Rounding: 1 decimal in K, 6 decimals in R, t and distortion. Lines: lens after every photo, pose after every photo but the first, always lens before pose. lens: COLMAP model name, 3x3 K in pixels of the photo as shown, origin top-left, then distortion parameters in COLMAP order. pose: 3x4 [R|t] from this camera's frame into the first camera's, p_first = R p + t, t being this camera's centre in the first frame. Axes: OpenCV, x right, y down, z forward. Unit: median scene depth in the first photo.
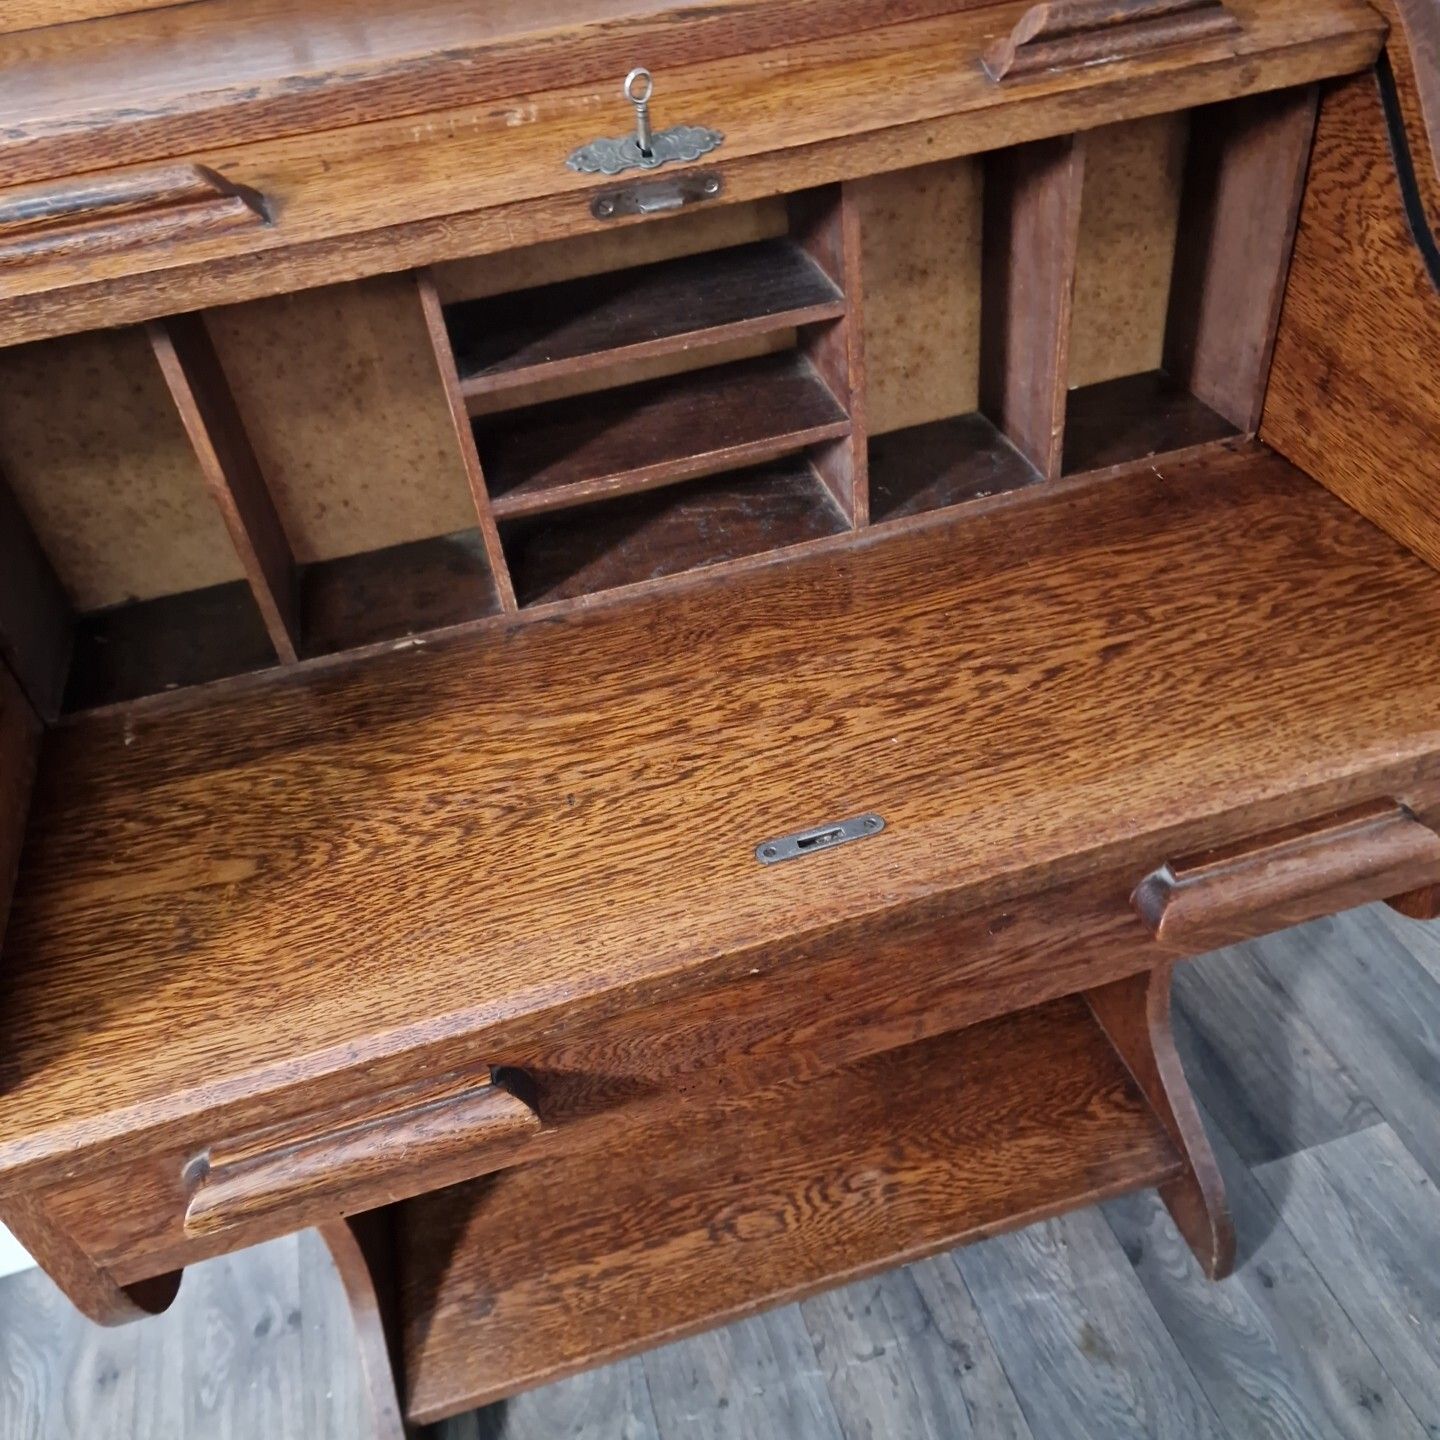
lens RADIAL K [[1302.2, 0, 728.5], [0, 1302.2, 722.9], [0, 0, 1]] dist [0.047510, -0.040676]
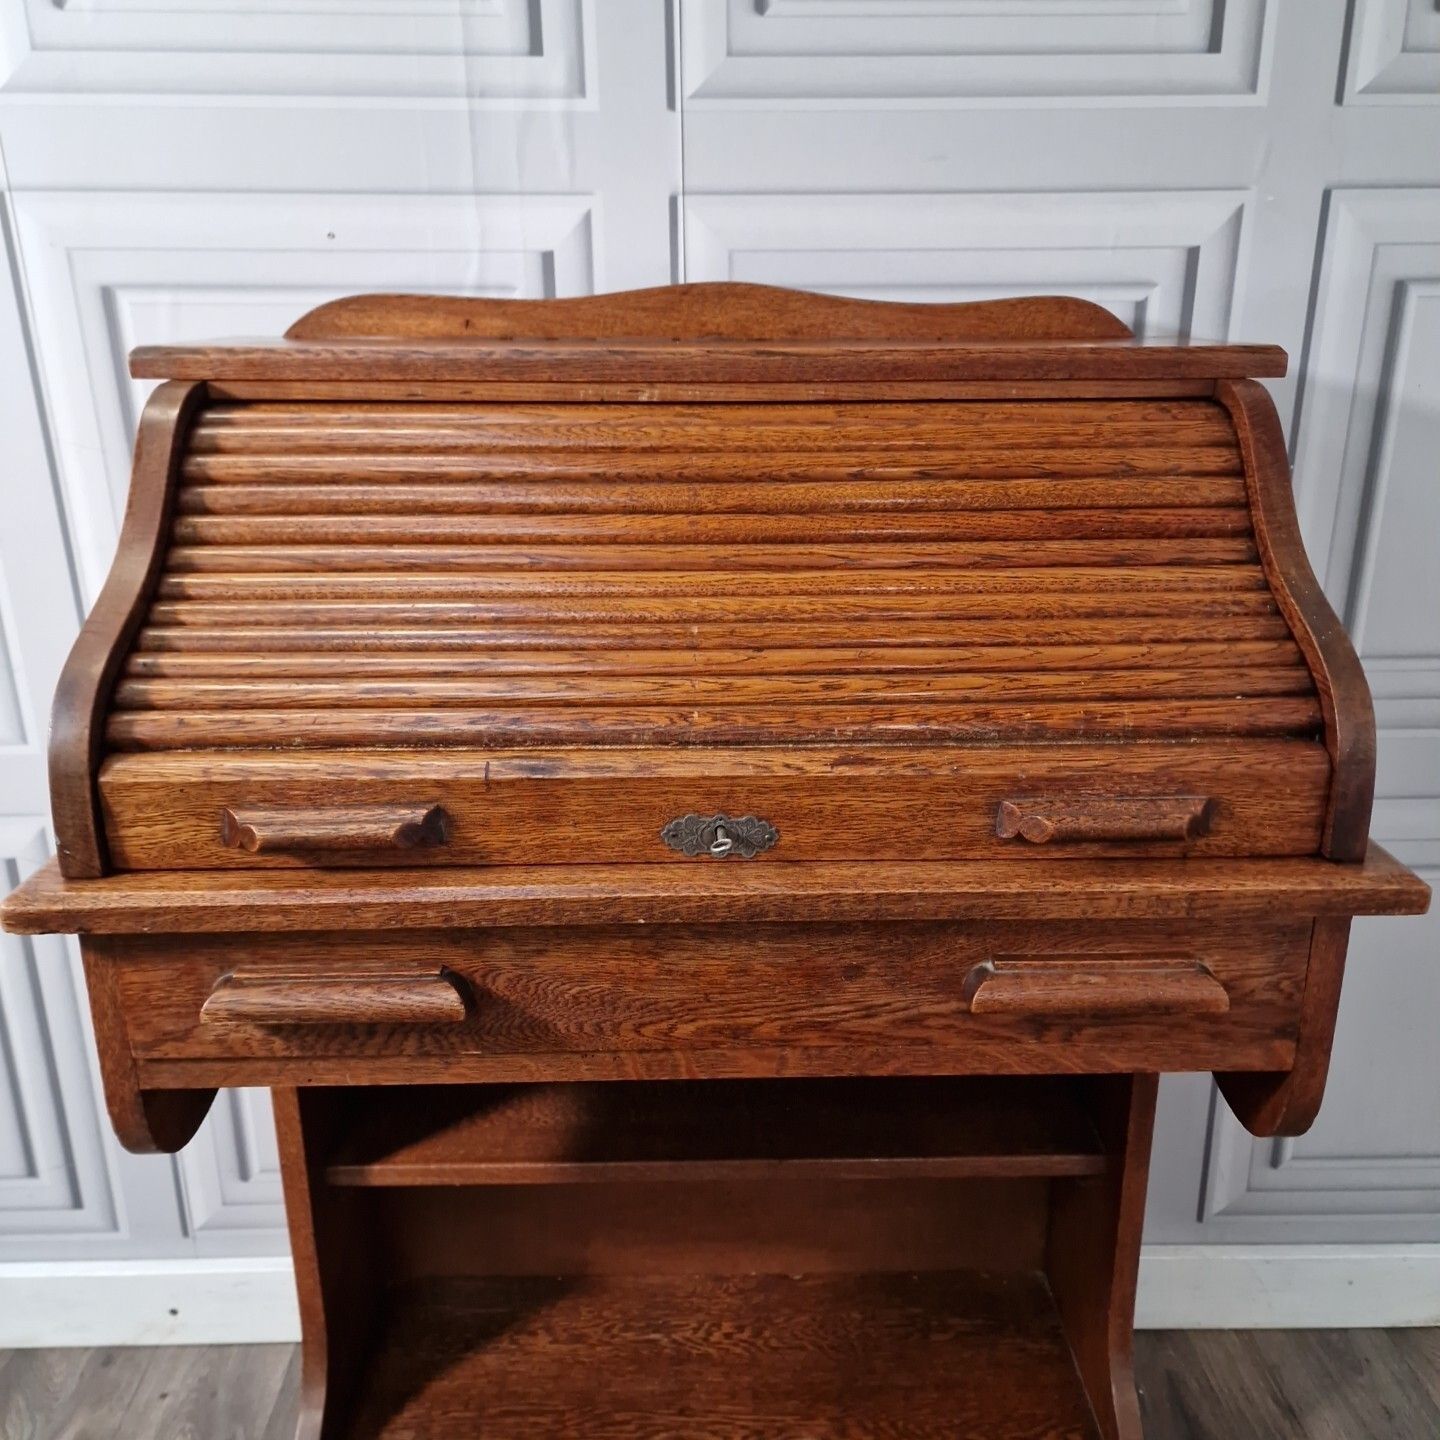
lens RADIAL K [[1300.4, 0, 727.0], [0, 1300.4, 738.3], [0, 0, 1]] dist [0.071909, -0.087857]
pose [[0.963526, 0.174153, -0.203194, 0.290843], [-0.235414, 0.912672, -0.334079, 0.374891], [0.127268, 0.369729, 0.920382, -0.255985]]
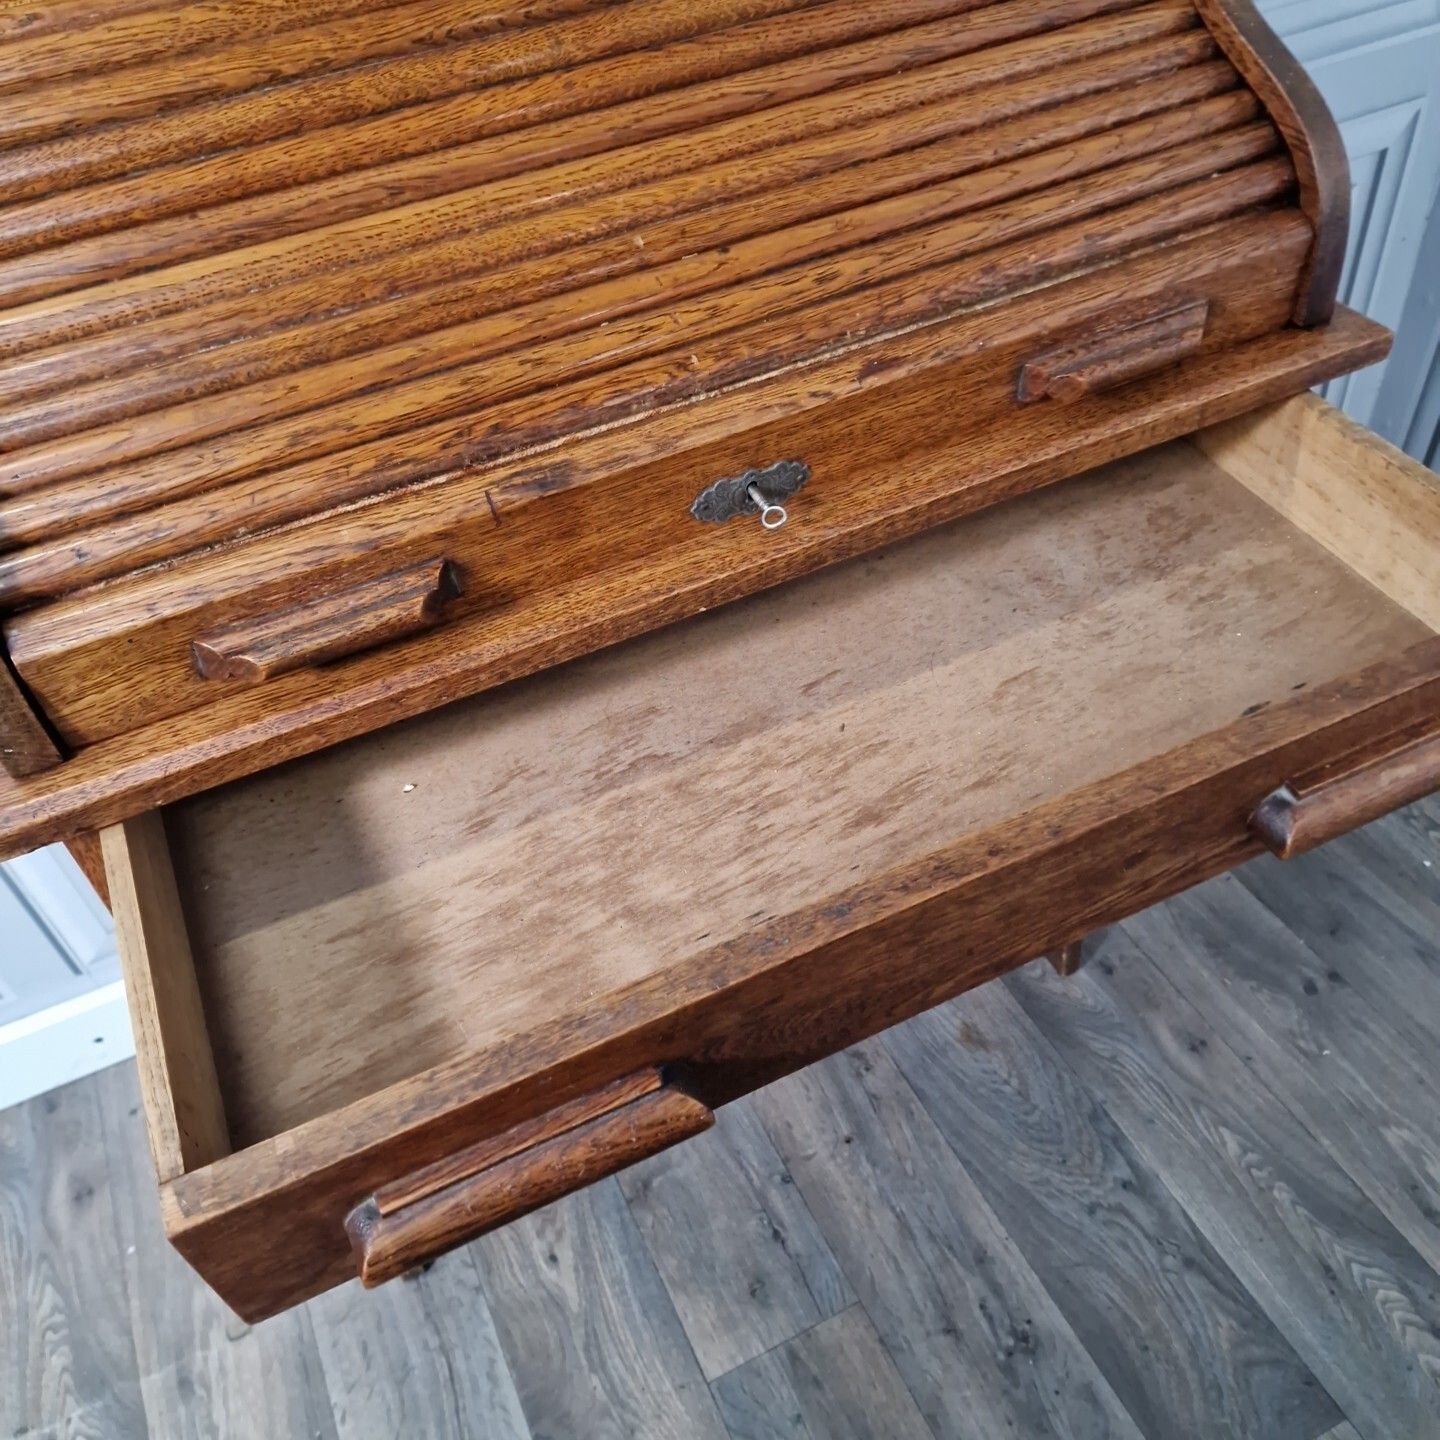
lens RADIAL K [[1301.3, 0, 713.5], [0, 1301.3, 735.3], [0, 0, 1]] dist [0.057600, -0.059356]
pose [[0.987812, -0.097975, 0.120947, -0.110302], [0.090075, 0.993531, 0.069149, 0.186809], [-0.126940, -0.057412, 0.990248, -0.186774]]
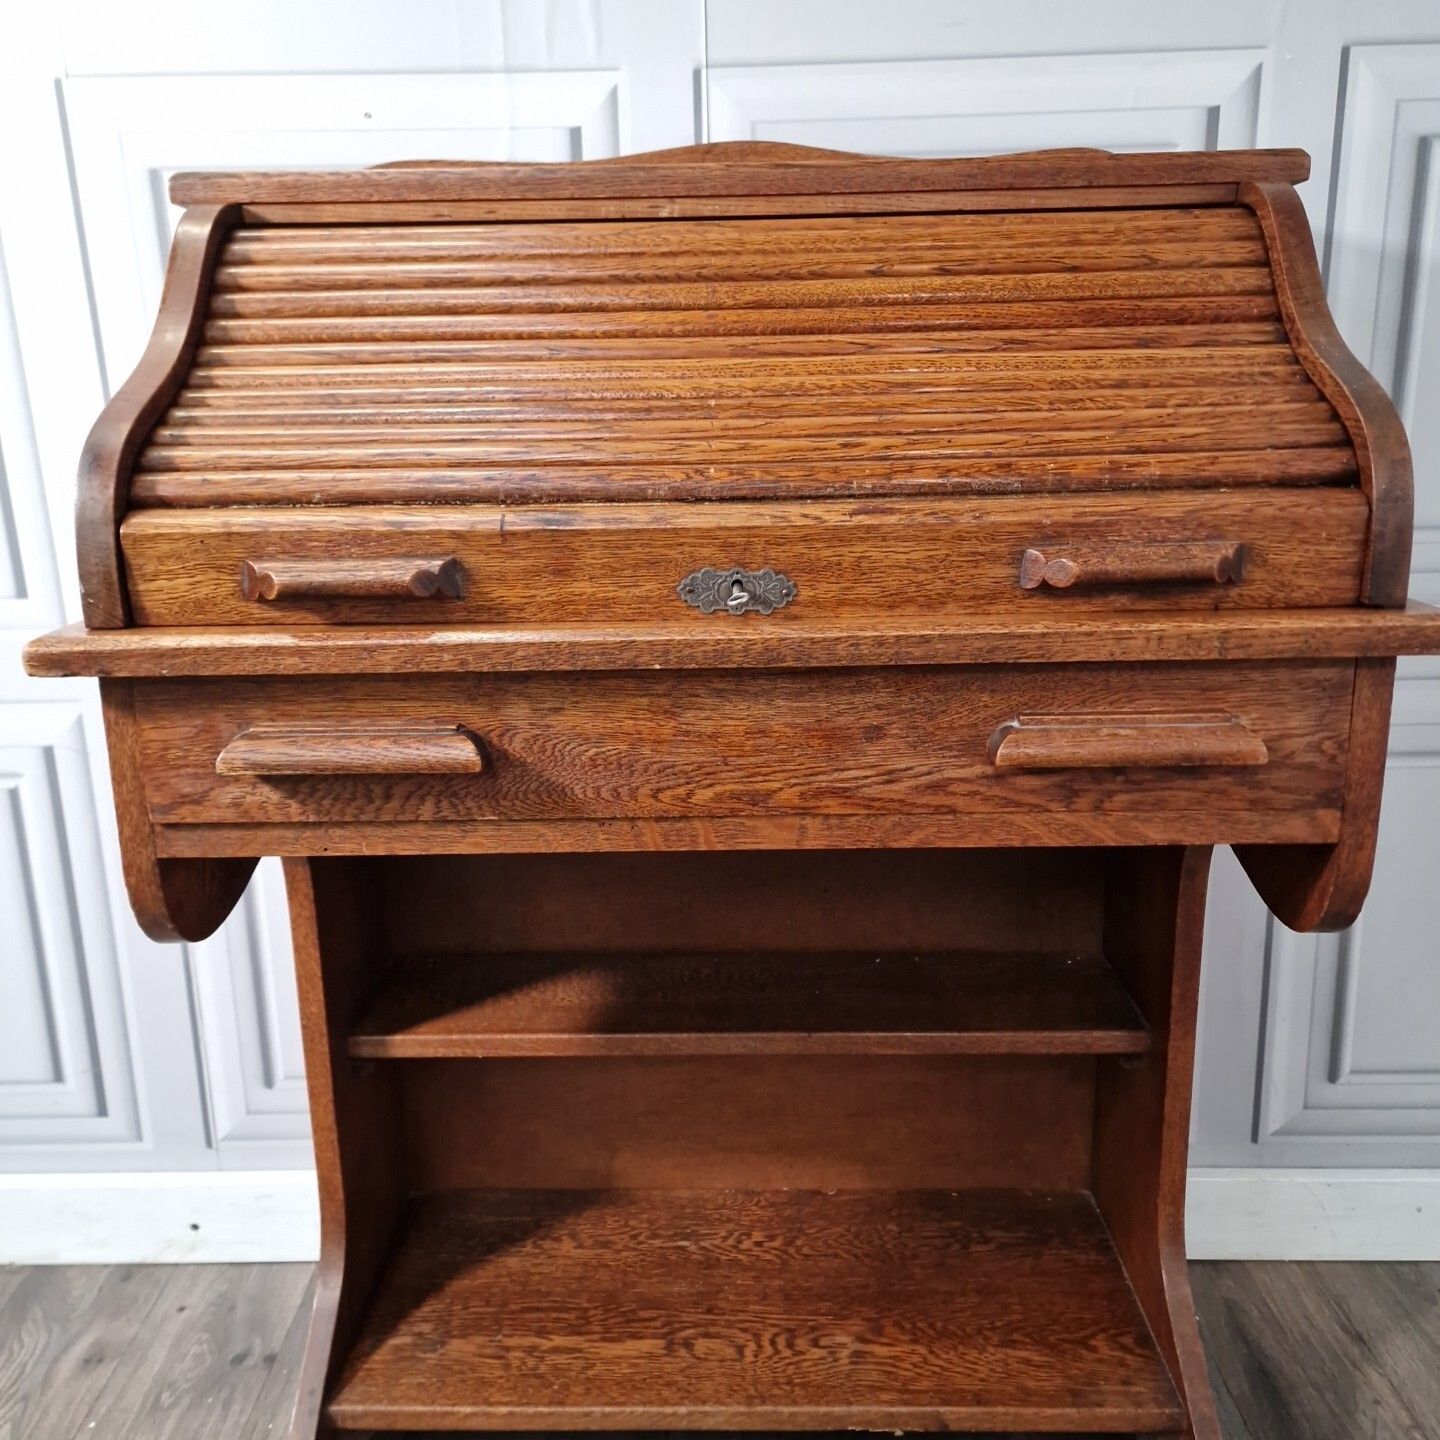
lens RADIAL K [[1295.5, 0, 709.9], [0, 1295.5, 716.3], [0, 0, 1]] dist [0.079530, -0.093641]
pose [[0.953959, 0.152772, -0.258113, 0.354236], [-0.247727, 0.886475, -0.390888, 0.621869], [0.169094, 0.436833, 0.883507, -0.121646]]
